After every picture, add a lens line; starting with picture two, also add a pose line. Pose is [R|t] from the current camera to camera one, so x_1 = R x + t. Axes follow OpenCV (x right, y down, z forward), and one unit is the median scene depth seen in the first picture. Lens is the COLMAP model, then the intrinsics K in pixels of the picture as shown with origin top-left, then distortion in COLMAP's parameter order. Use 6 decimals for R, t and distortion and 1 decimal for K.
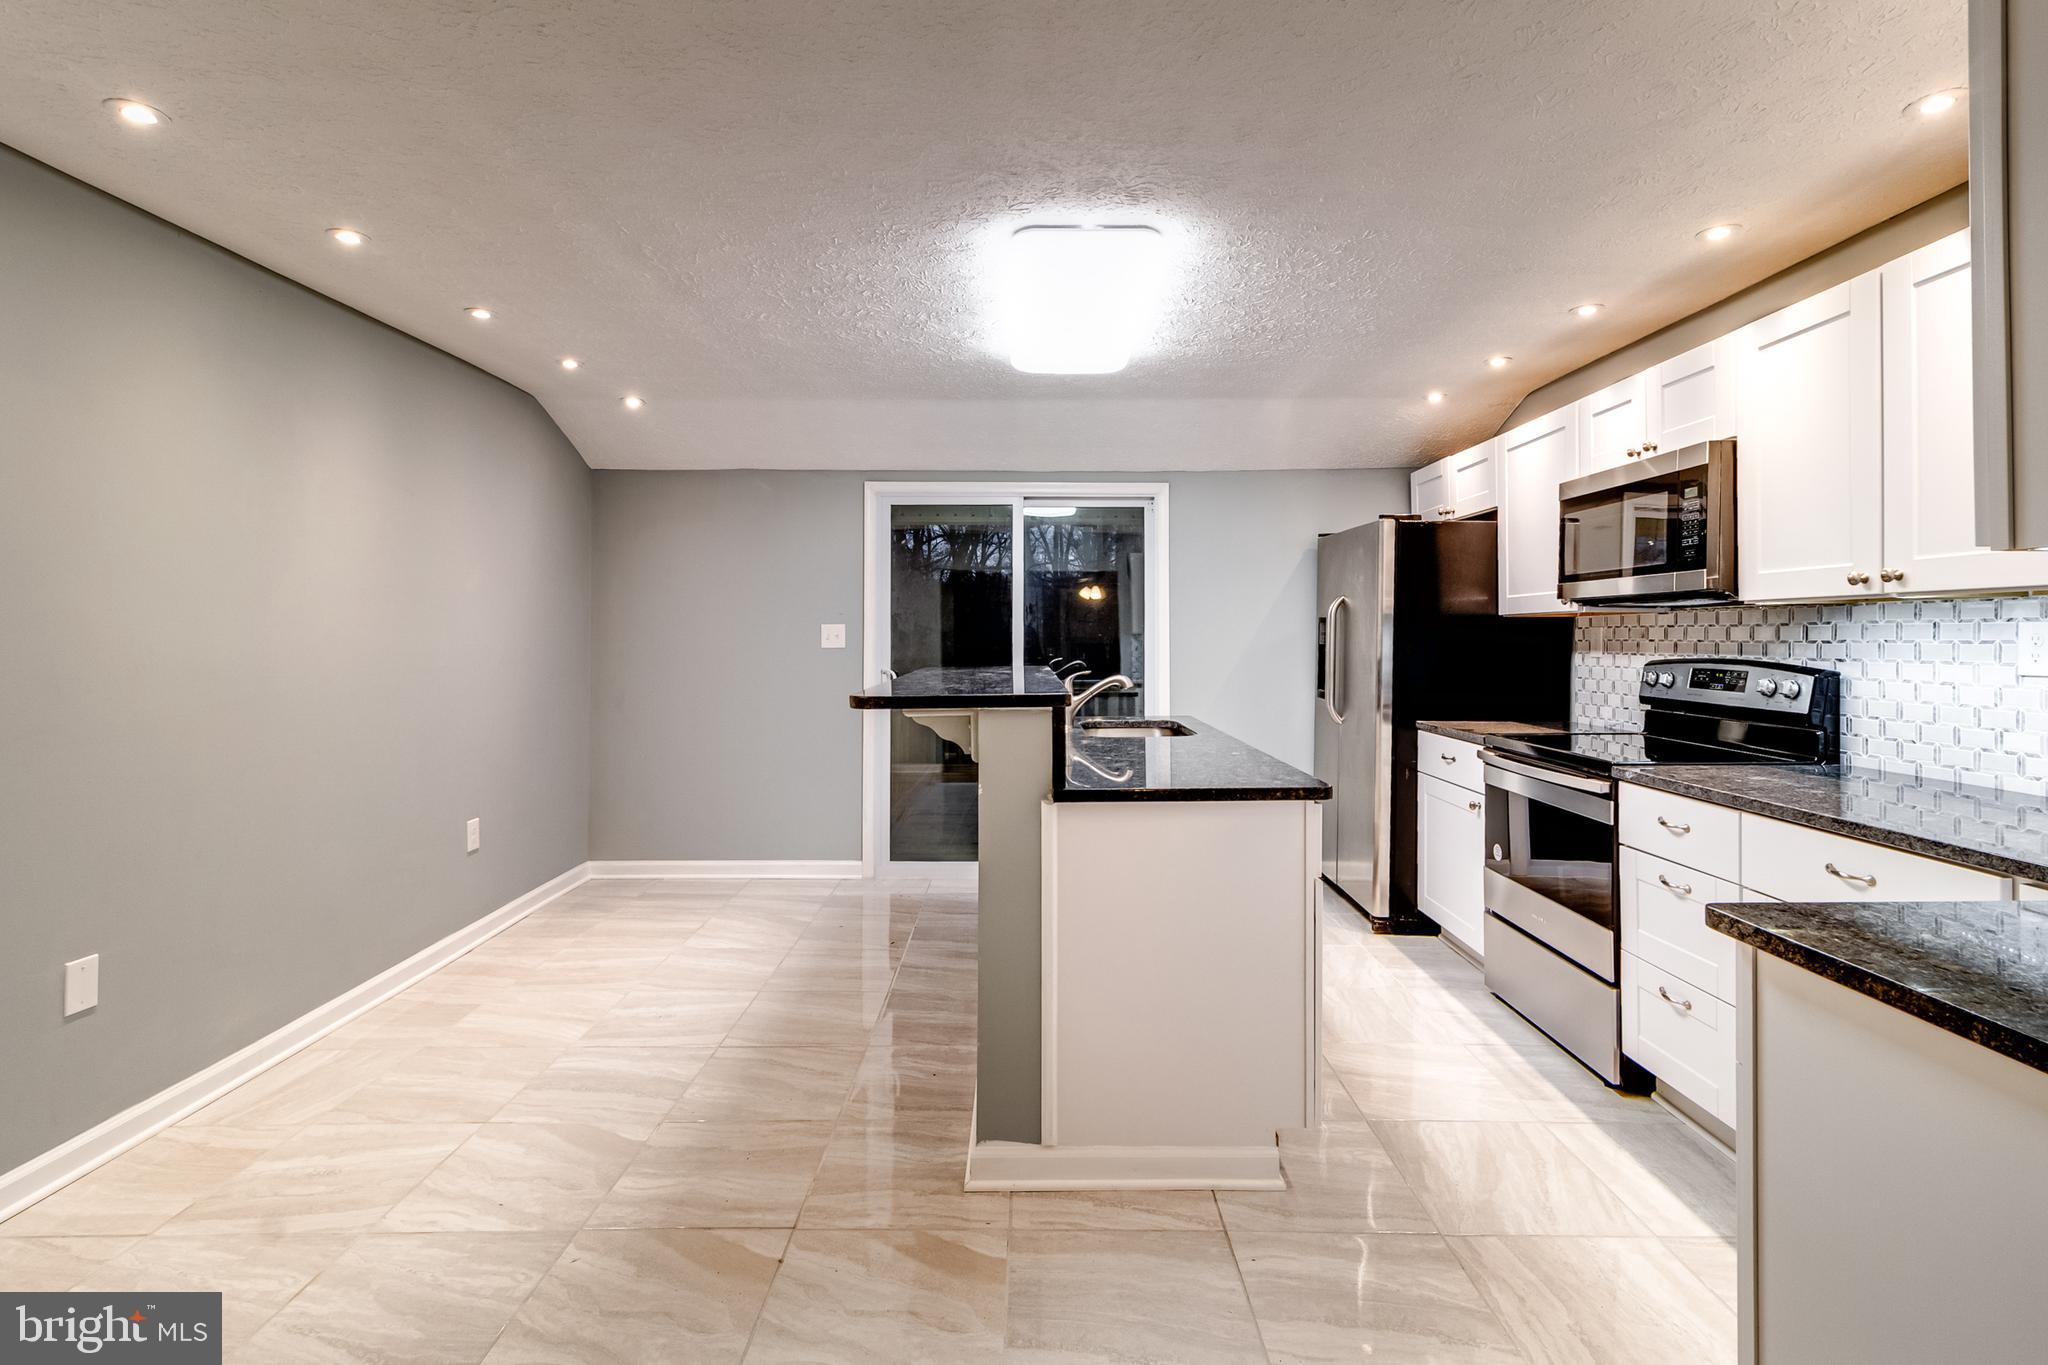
lens RADIAL K [[950.9, 0, 1033.5], [0, 950.9, 636.6], [0, 0, 1]] dist [0.000459, 0.000068]
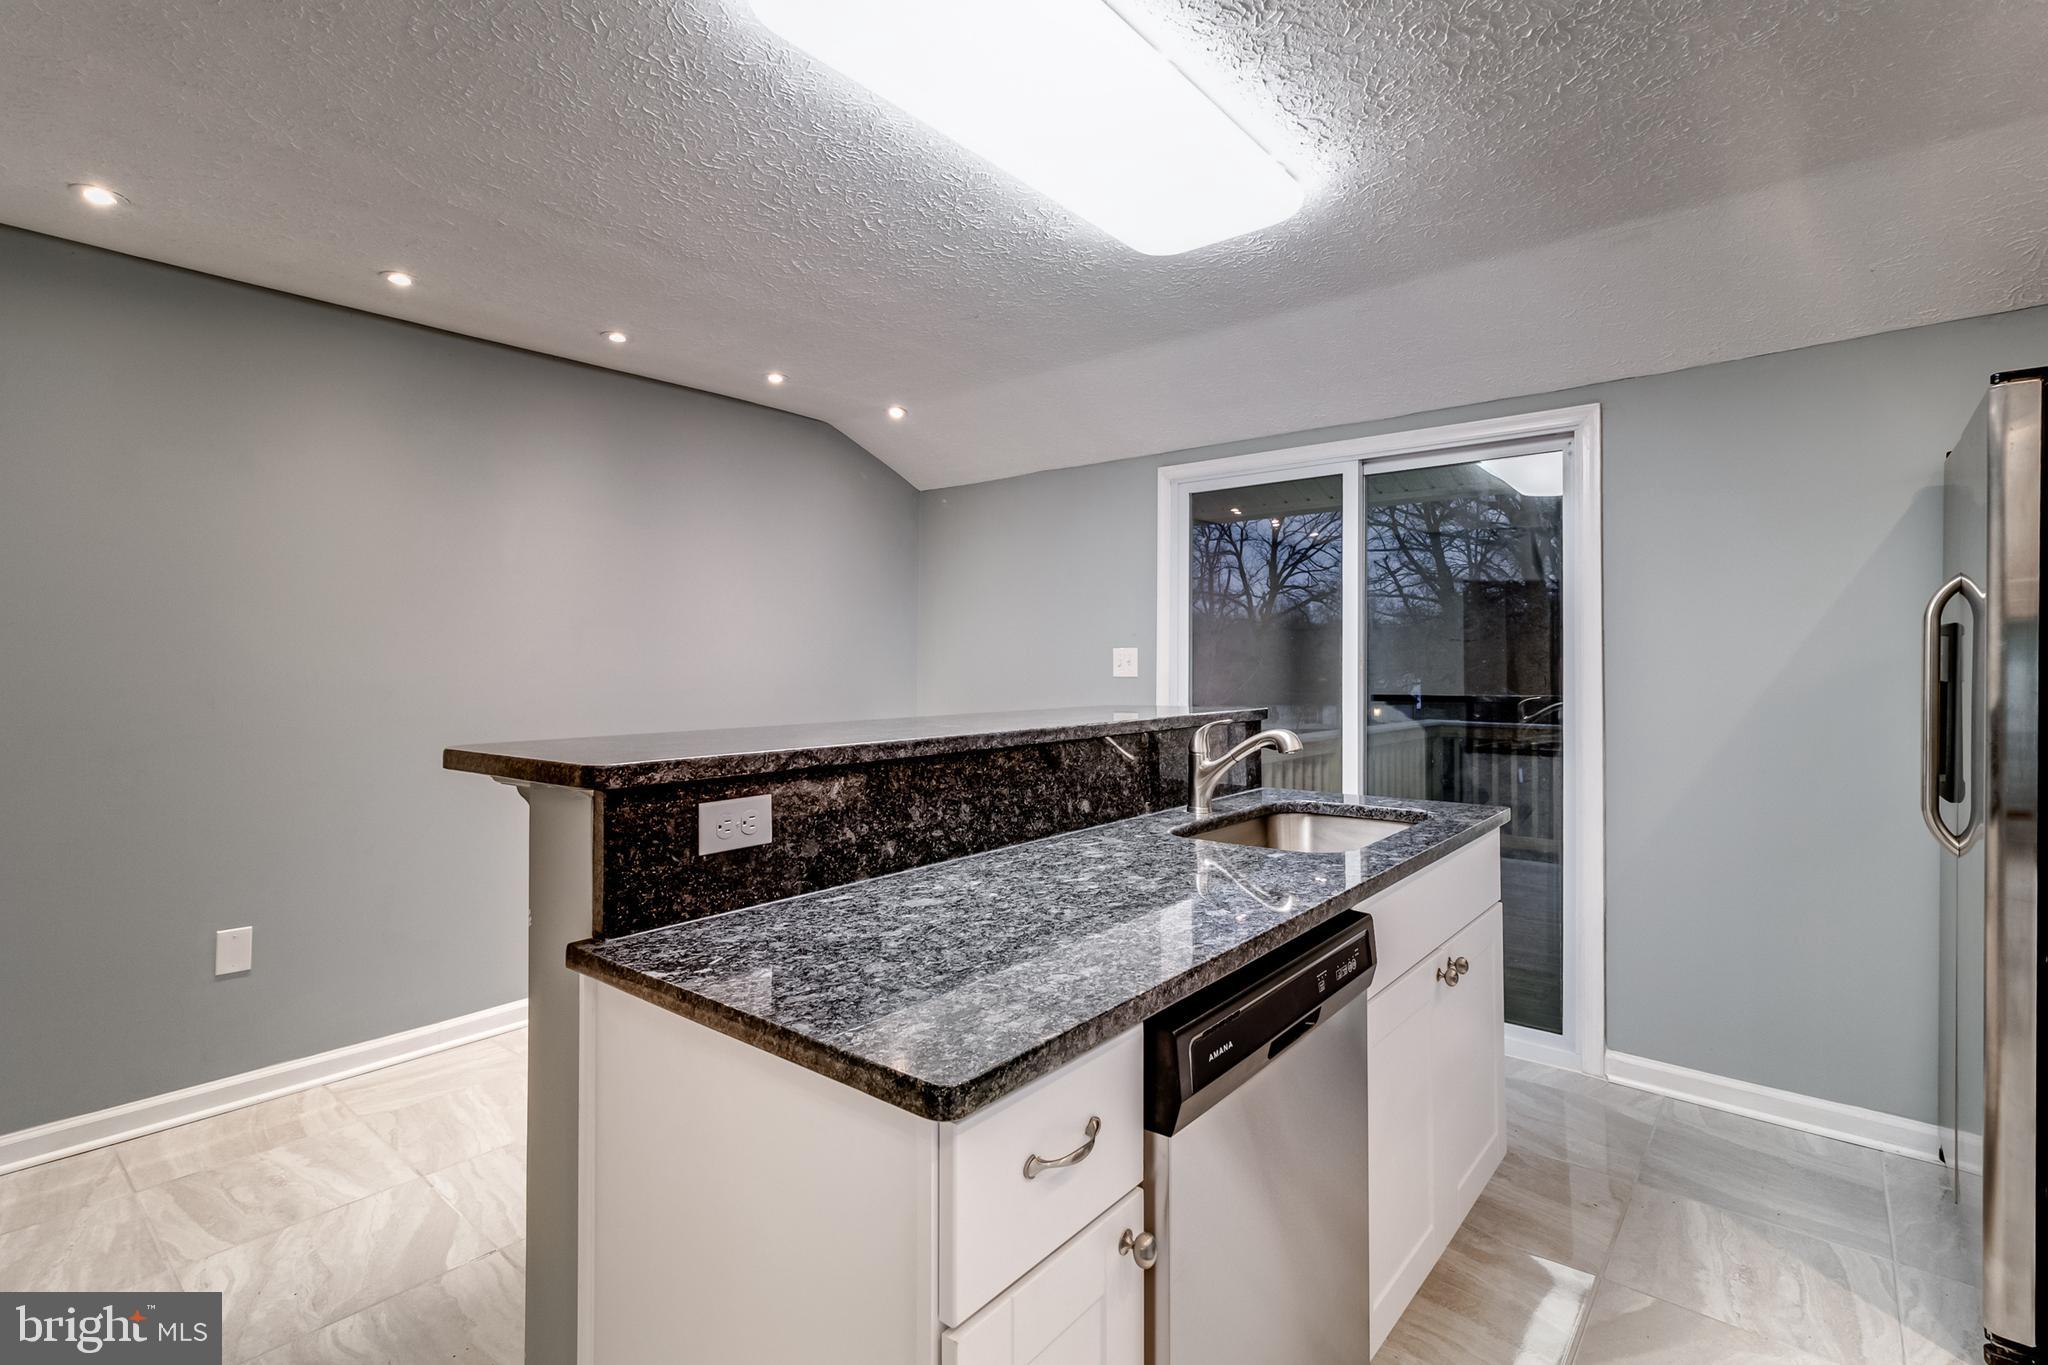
lens RADIAL K [[949.6, 0, 1026.1], [0, 949.6, 647.7], [0, 0, 1]] dist [0.000162, 0.000214]
pose [[0.770656, -0.009402, -0.637182, 0.301486], [-0.002448, 0.999840, -0.017715, 0.002164], [0.637246, 0.015212, 0.770510, 0.401595]]
